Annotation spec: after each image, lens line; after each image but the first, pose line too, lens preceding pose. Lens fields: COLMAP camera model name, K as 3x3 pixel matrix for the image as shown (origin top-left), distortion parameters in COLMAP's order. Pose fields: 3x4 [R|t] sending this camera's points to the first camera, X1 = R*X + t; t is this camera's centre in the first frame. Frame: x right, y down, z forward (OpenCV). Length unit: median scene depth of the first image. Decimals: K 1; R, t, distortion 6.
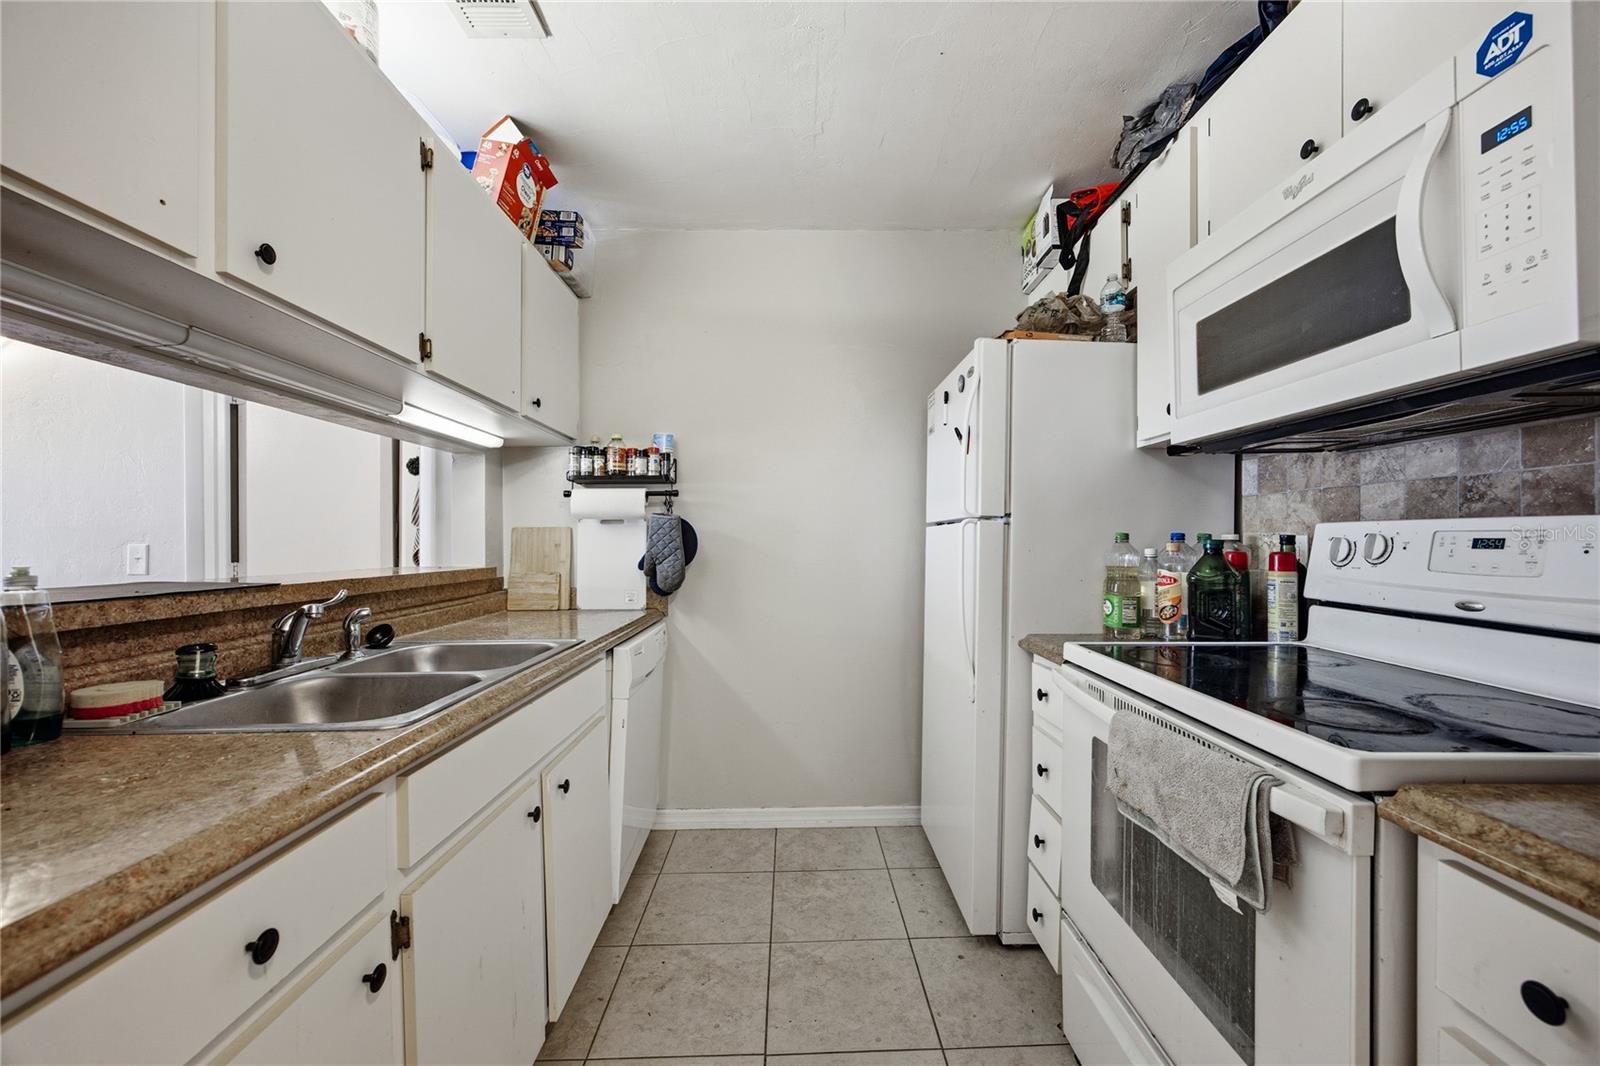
lens RADIAL K [[635.0, 0, 804.2], [0, 635.0, 528.9], [0, 0, 1]] dist [-0.034386, 0.011827]
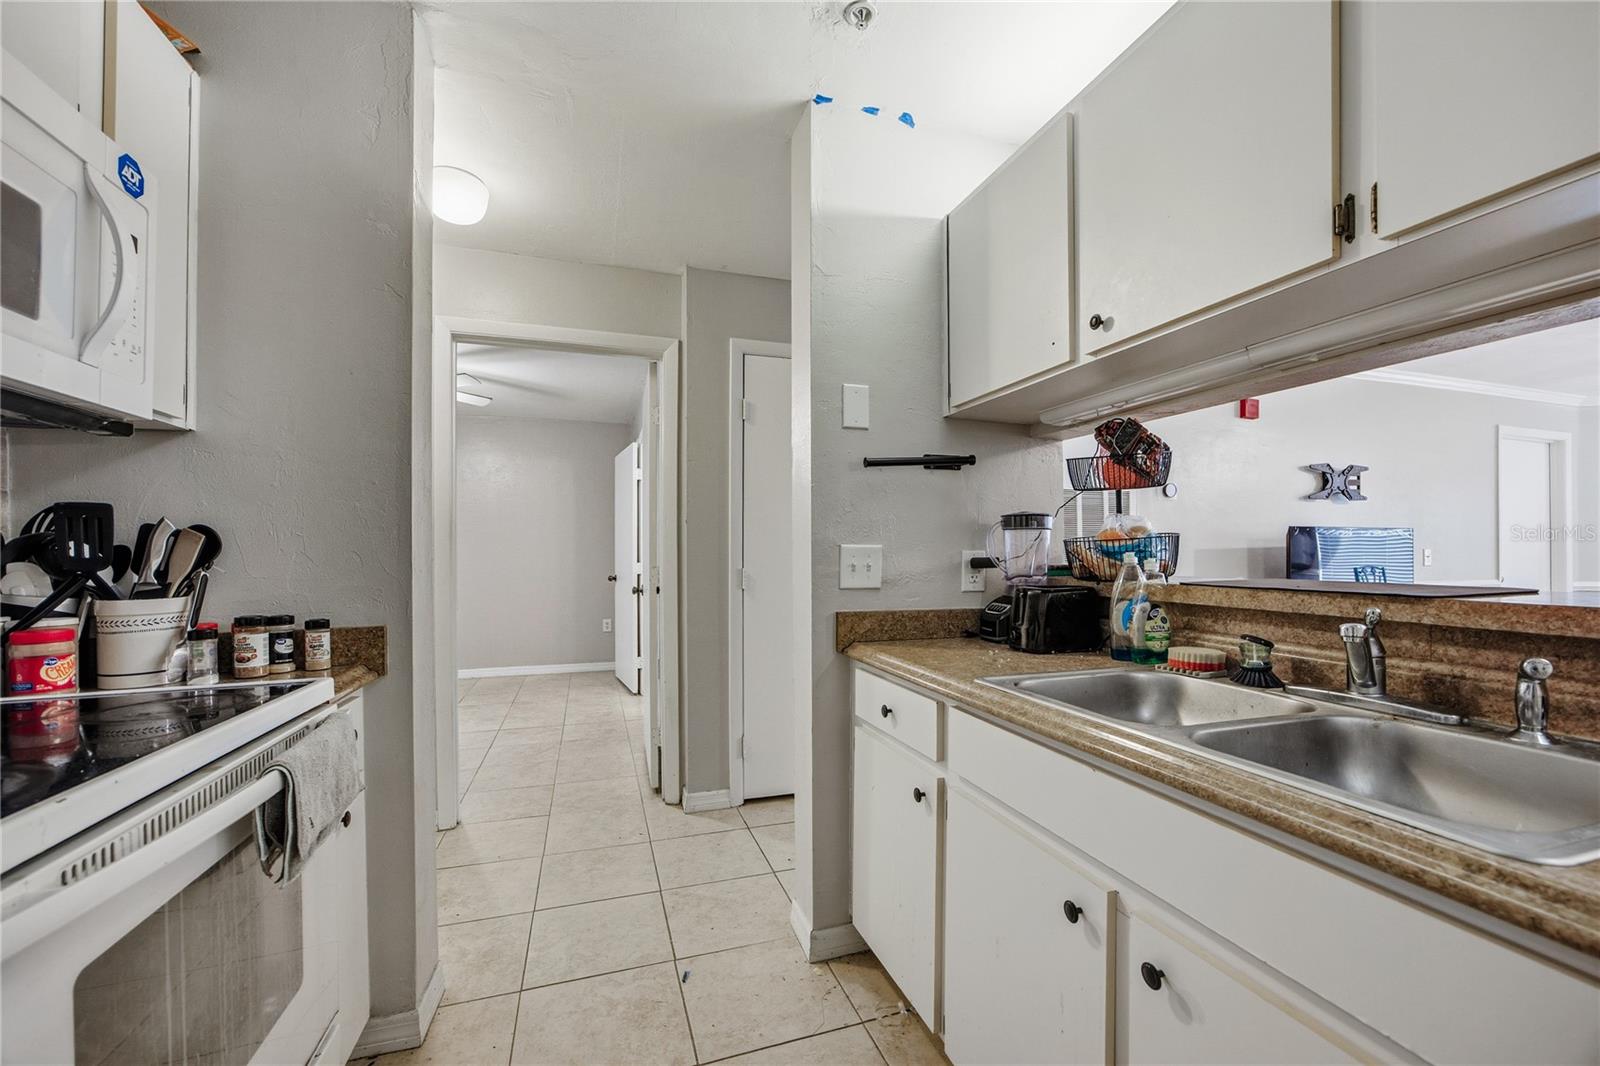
lens RADIAL K [[635.0, 0, 804.2], [0, 635.0, 528.9], [0, 0, 1]] dist [-0.034386, 0.011827]
pose [[-0.955206, -0.003021, -0.295926, 0.093656], [0.013124, 0.998532, -0.052555, 0.044741], [0.295650, -0.054084, -0.953764, 1.756196]]
